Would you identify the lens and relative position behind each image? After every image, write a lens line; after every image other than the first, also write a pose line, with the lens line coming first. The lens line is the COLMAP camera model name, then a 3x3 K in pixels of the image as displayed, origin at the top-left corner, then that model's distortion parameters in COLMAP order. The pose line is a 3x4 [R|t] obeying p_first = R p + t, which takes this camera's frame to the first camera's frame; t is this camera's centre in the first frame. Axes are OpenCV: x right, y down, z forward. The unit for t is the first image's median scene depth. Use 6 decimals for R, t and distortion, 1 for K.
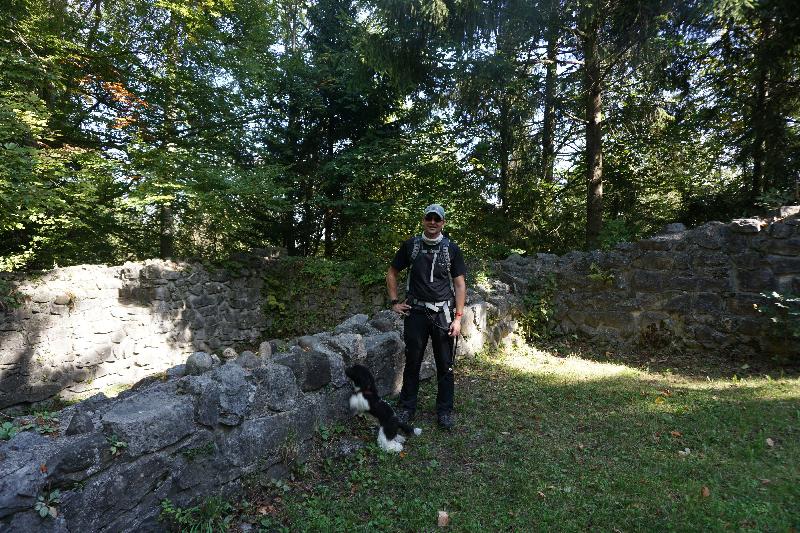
lens RADIAL K [[573.1, 0, 400.0], [0, 573.1, 266.5], [0, 0, 1]] dist [-0.008675, 0.001696]
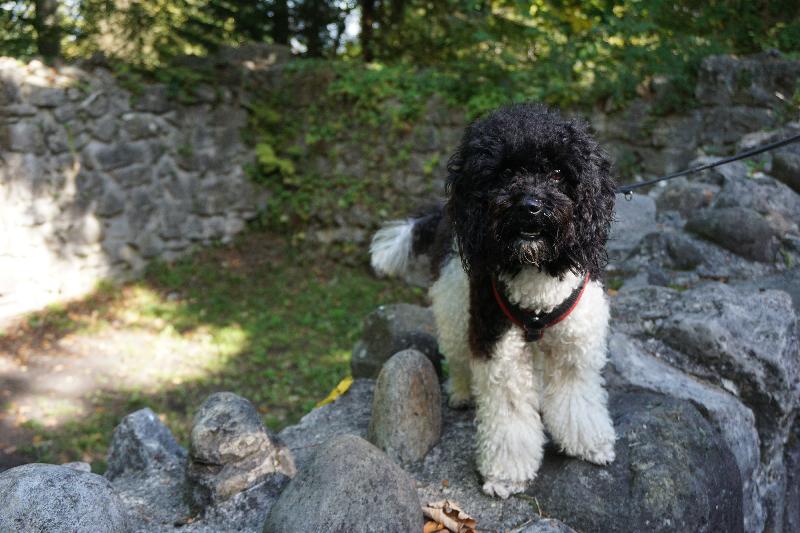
lens RADIAL K [[903.9, 0, 400.0], [0, 903.9, 266.5], [0, 0, 1]] dist [0.010437, 0.001907]
pose [[0.999053, 0.006094, -0.043070, -0.085253], [0.001636, 0.984176, 0.177186, 0.019401], [0.043469, -0.177089, 0.983235, 0.271597]]
